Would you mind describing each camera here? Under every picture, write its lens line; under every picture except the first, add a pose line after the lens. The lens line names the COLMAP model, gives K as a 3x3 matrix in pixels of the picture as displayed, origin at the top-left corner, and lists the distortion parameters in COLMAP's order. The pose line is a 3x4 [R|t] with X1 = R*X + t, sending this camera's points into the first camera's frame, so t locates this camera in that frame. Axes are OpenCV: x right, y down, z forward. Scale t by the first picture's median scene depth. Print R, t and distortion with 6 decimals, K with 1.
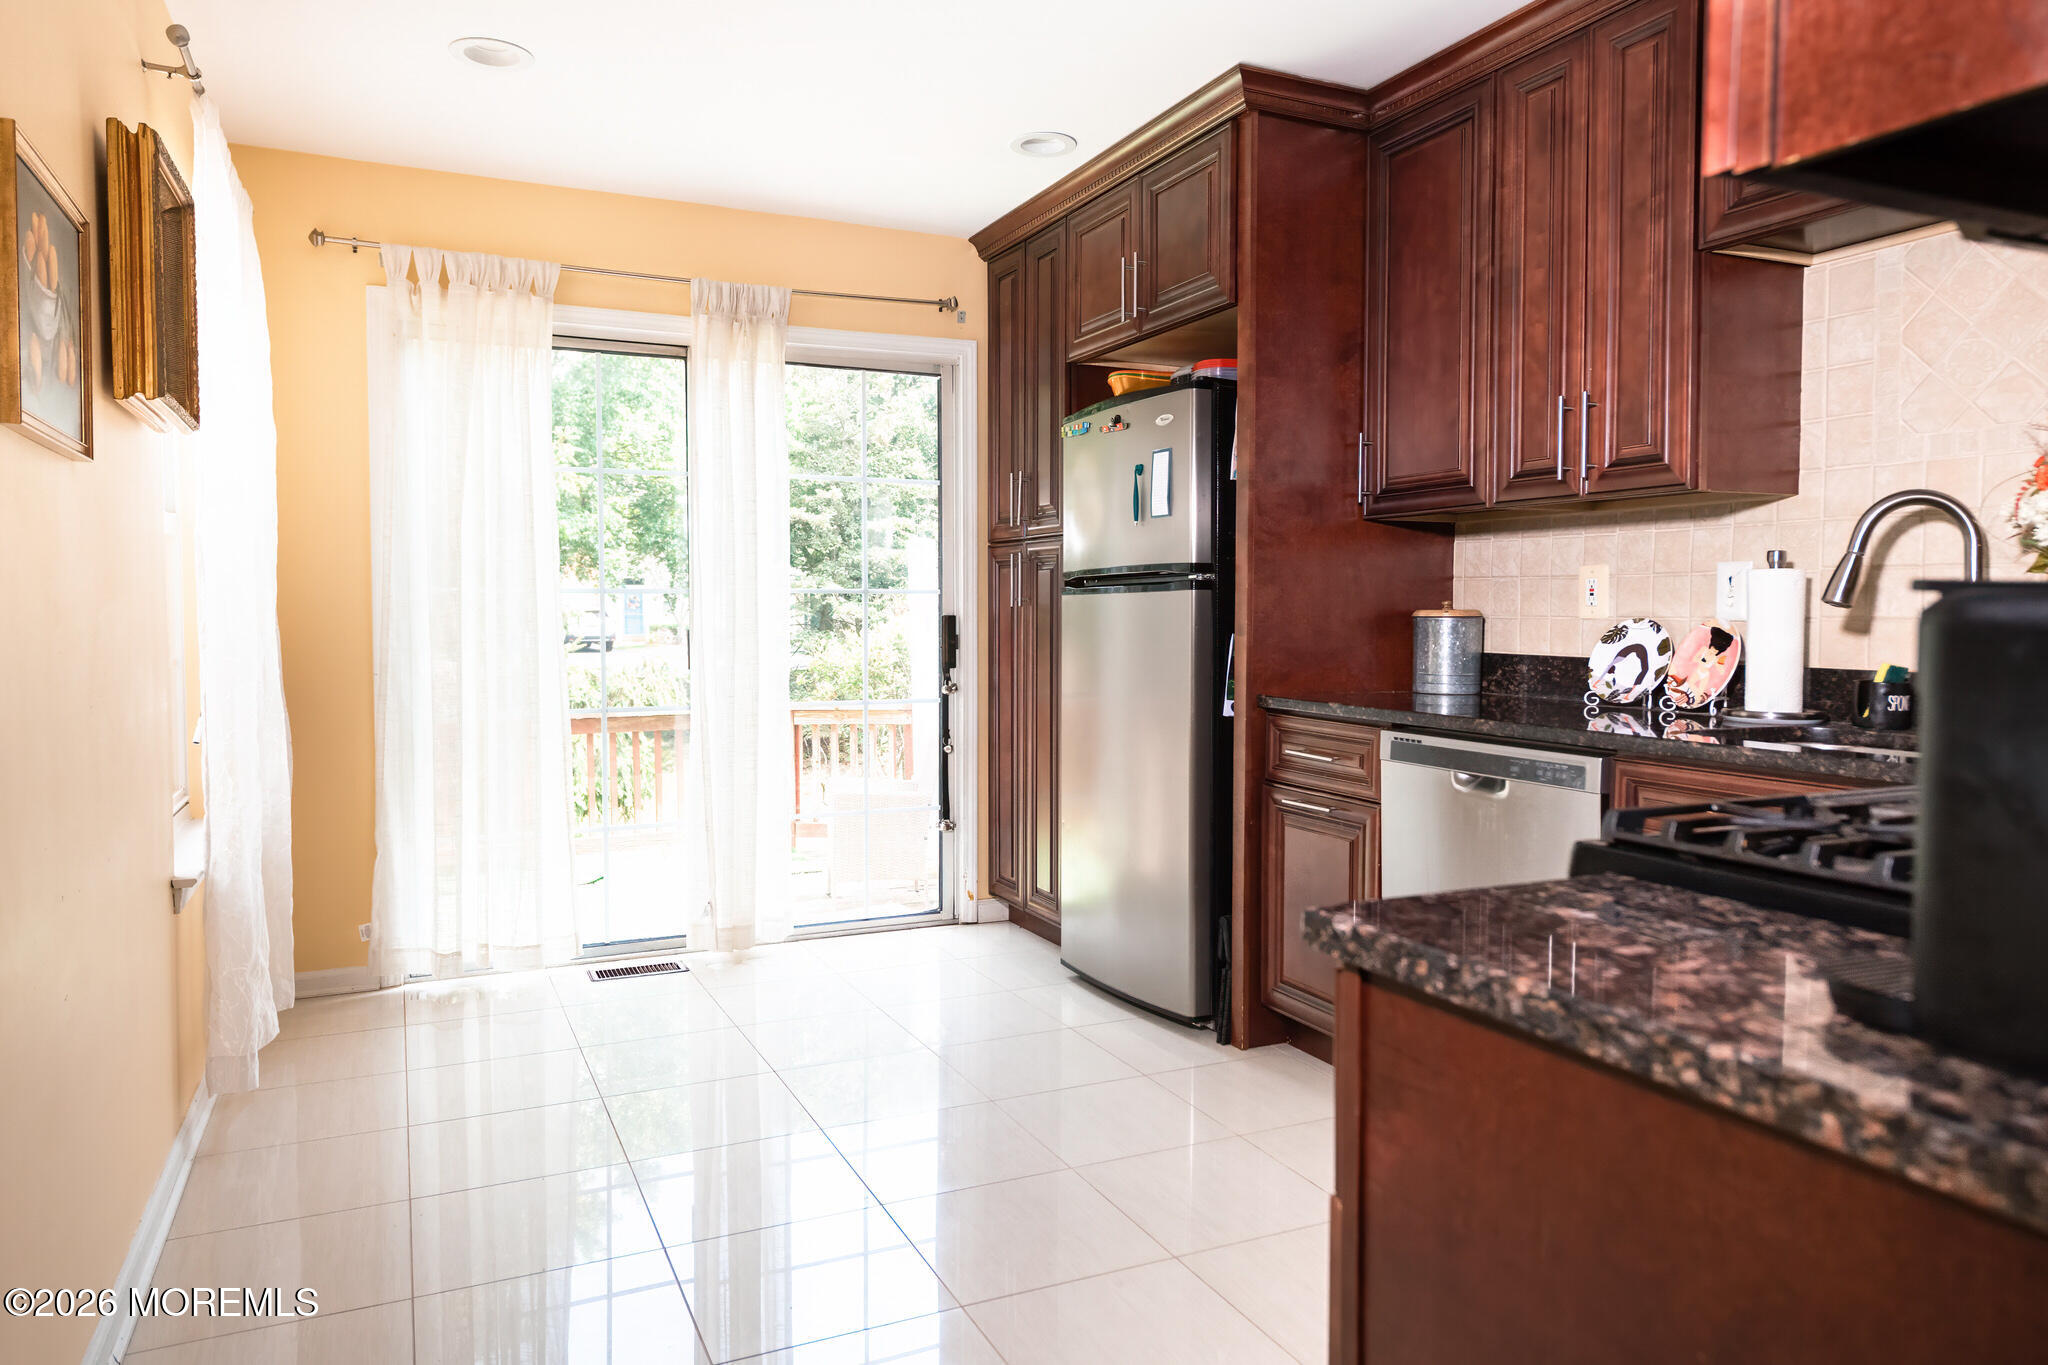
lens RADIAL K [[1374.1, 0, 1026.3], [0, 1374.1, 671.4], [0, 0, 1]] dist [0.002503, -0.000012]
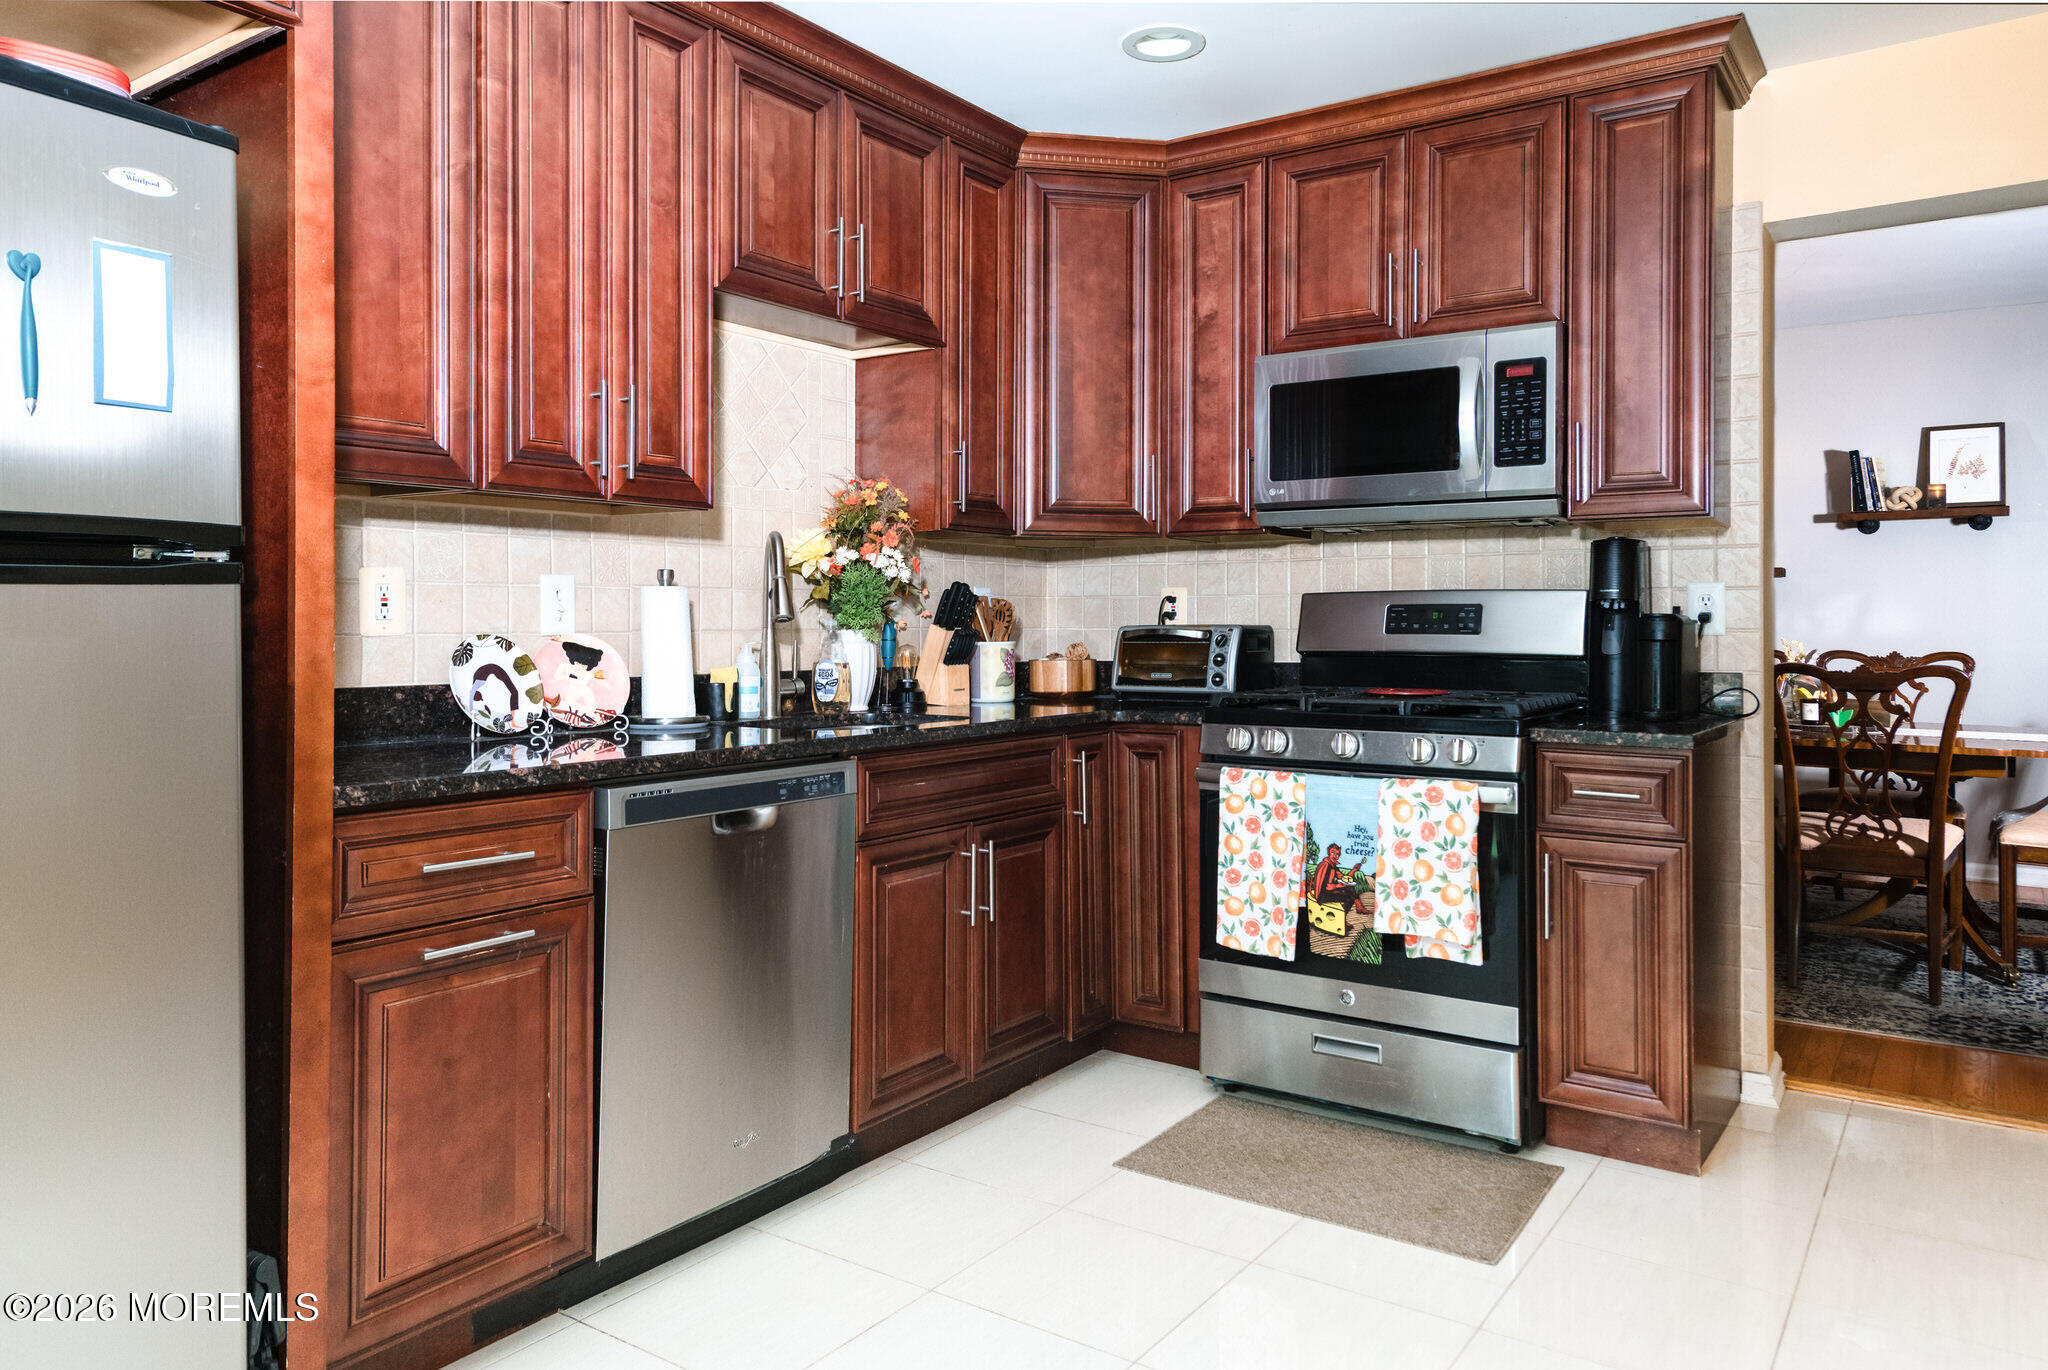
lens RADIAL K [[1403.2, 0, 1025.0], [0, 1403.2, 681.8], [0, 0, 1]] dist [0.001501, 0.000599]
pose [[-0.510332, -0.038515, 0.859115, -0.387588], [0.038608, 0.996963, 0.067629, -0.044421], [-0.859111, 0.067682, -0.507295, 0.926244]]
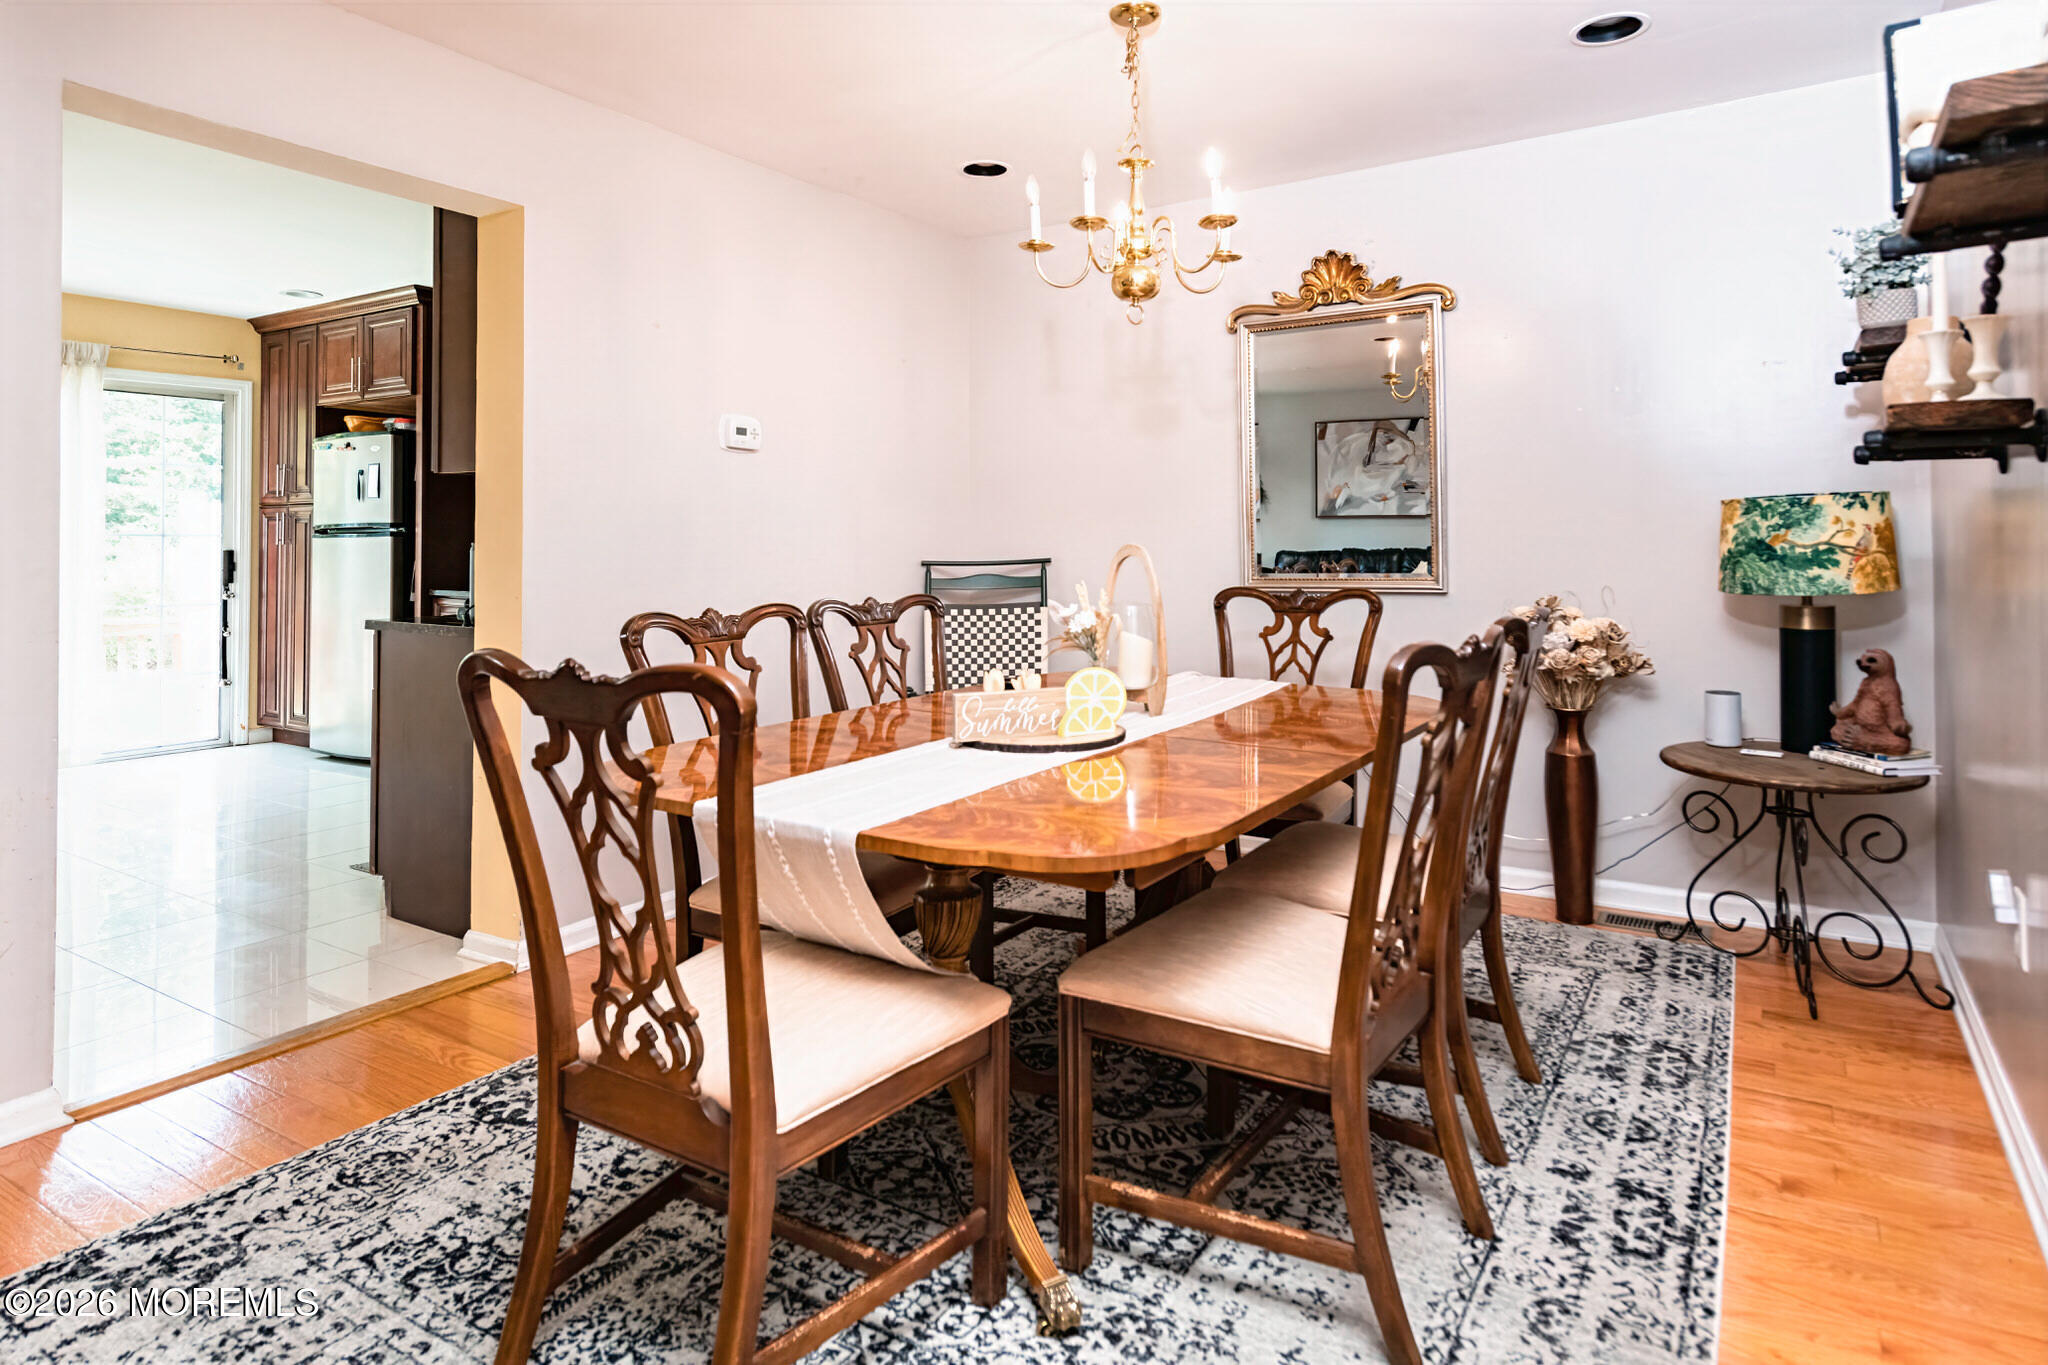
lens RADIAL K [[1161.5, 0, 1058.7], [0, 1161.5, 510.6], [0, 0, 1]] dist [0.013060, -0.003302]
pose [[0.833175, 0.007869, 0.552953, -0.004693], [0.030186, 0.997761, -0.059683, 0.029027], [-0.552185, 0.066417, 0.831072, -0.823685]]
